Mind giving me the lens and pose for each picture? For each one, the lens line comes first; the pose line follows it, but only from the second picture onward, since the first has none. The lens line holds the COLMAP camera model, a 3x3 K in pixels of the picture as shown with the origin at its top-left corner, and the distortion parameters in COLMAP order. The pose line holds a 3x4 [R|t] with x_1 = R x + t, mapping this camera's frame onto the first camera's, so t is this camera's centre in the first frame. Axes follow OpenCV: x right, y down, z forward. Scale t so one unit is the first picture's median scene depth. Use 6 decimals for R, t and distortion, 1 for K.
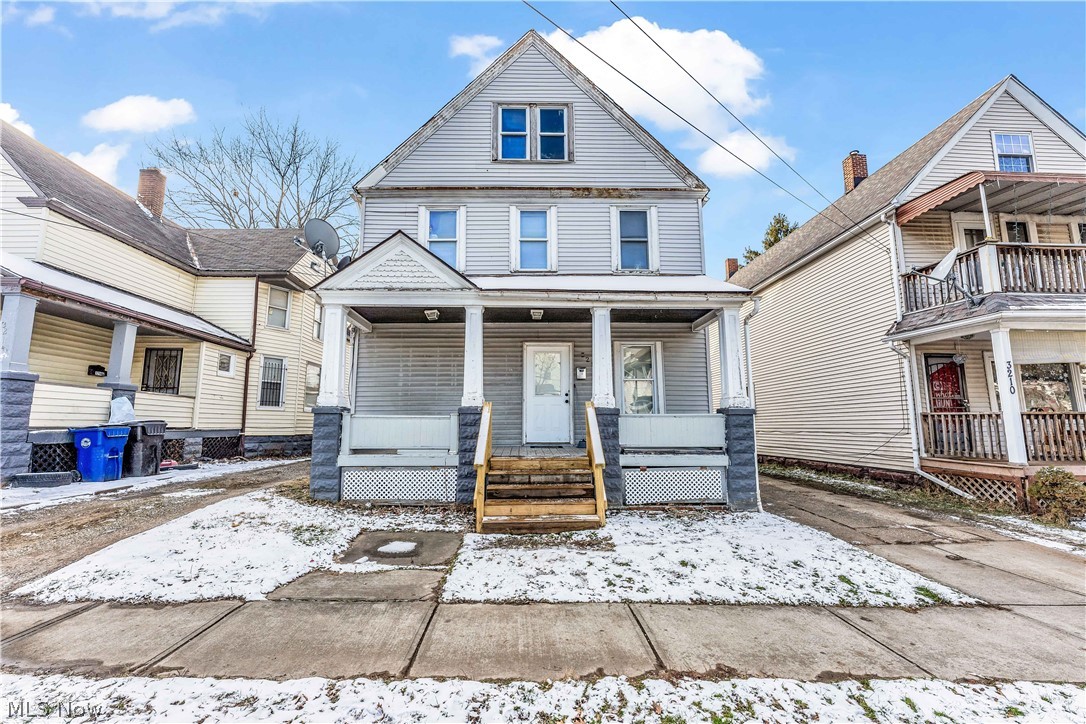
lens RADIAL K [[434.3, 0, 536.0], [0, 434.3, 365.6], [0, 0, 1]] dist [-0.001415, -0.000986]
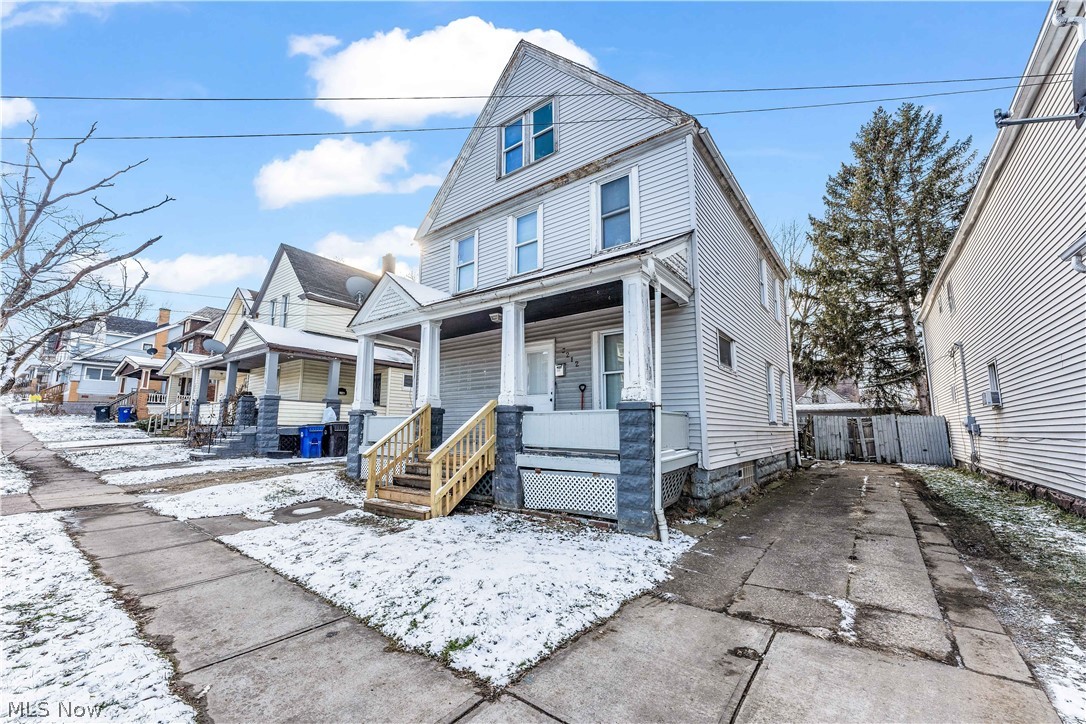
lens RADIAL K [[434.3, 0, 536.0], [0, 434.3, 365.6], [0, 0, 1]] dist [-0.001415, -0.000986]
pose [[0.773826, -0.084660, -0.627715, 0.821383], [0.080030, 0.996153, -0.035693, 0.046715], [0.628322, -0.022616, 0.777625, 0.279983]]
